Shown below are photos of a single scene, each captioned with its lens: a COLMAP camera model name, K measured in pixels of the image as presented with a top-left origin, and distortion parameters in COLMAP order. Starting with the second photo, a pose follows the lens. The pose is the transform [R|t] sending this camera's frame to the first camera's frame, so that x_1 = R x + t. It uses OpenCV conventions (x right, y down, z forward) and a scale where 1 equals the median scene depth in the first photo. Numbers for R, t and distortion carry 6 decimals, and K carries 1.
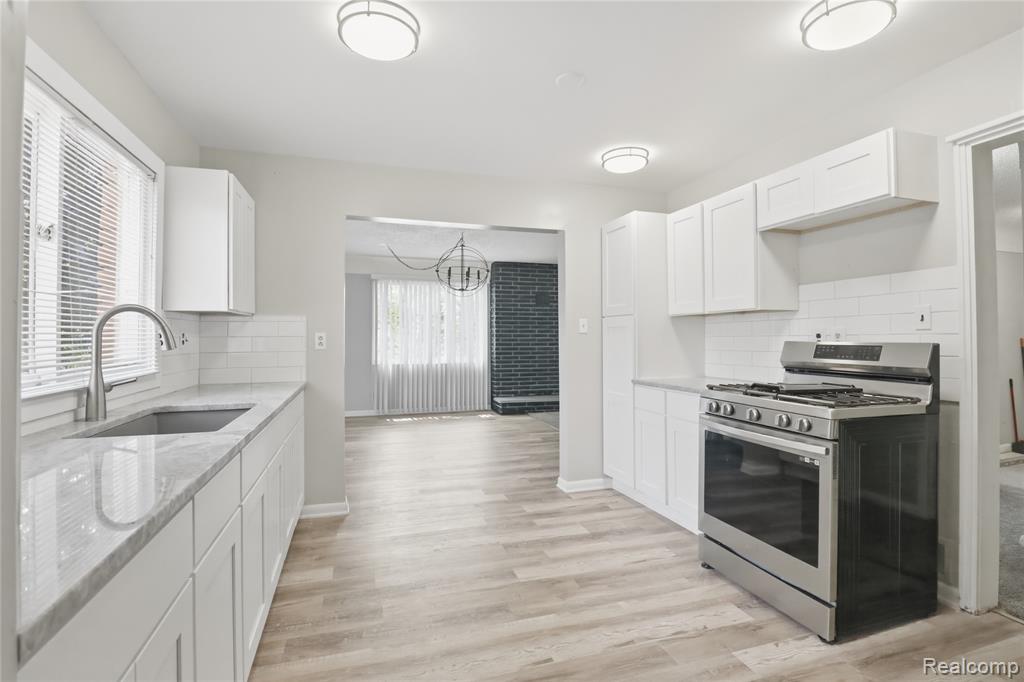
lens RADIAL K [[486.8, 0, 510.4], [0, 486.8, 337.1], [0, 0, 1]] dist [-0.006142, -0.008645]
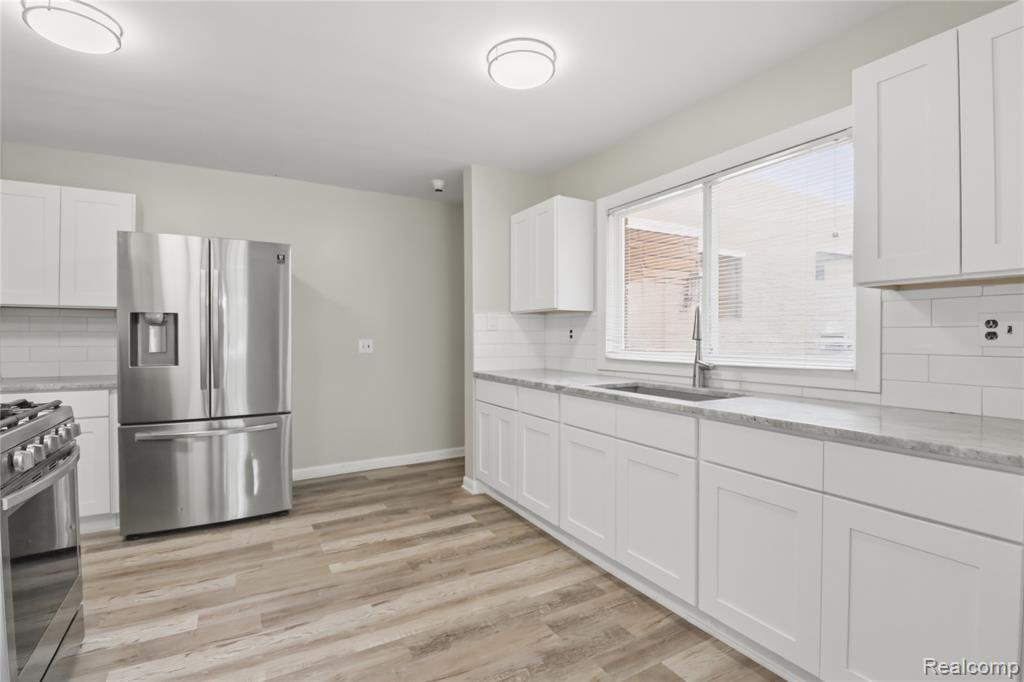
lens RADIAL K [[486.8, 0, 514.9], [0, 486.8, 337.6], [0, 0, 1]] dist [-0.006142, -0.008645]
pose [[-0.975408, 0.005925, -0.220325, 0.002979], [0.004513, 0.999966, 0.006911, 0.006964], [0.220359, 0.005747, -0.975402, 1.833169]]
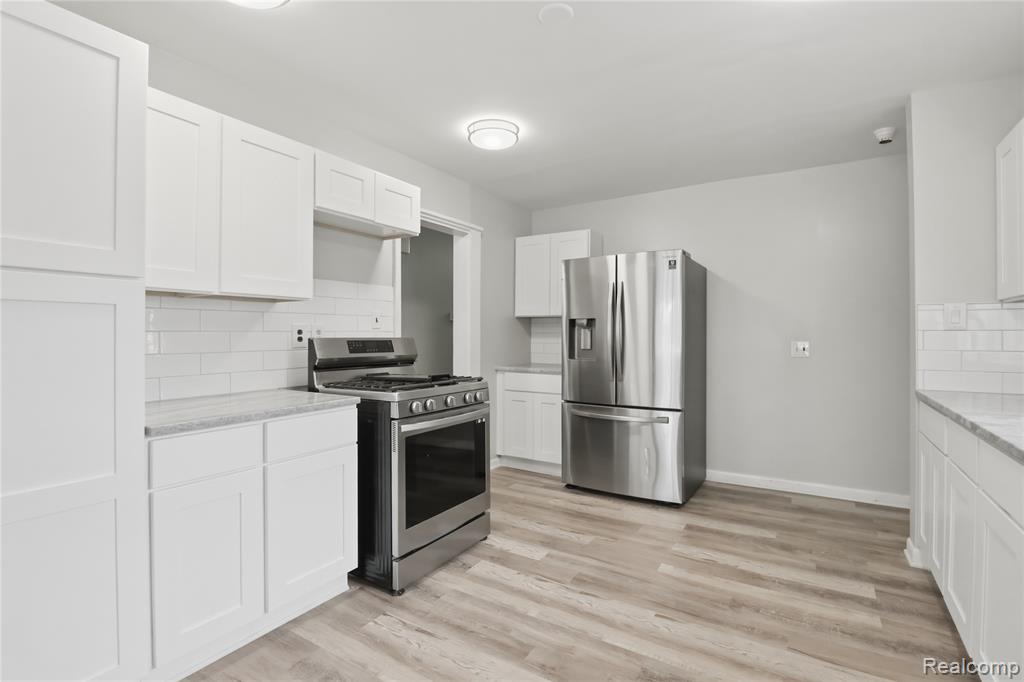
lens RADIAL K [[486.8, 0, 507.2], [0, 486.8, 335.4], [0, 0, 1]] dist [-0.006142, -0.008645]
pose [[-0.646905, 0.002033, 0.762568, -0.461859], [0.000181, 0.999997, -0.002512, 0.008301], [-0.762571, -0.001487, -0.646903, 1.656524]]
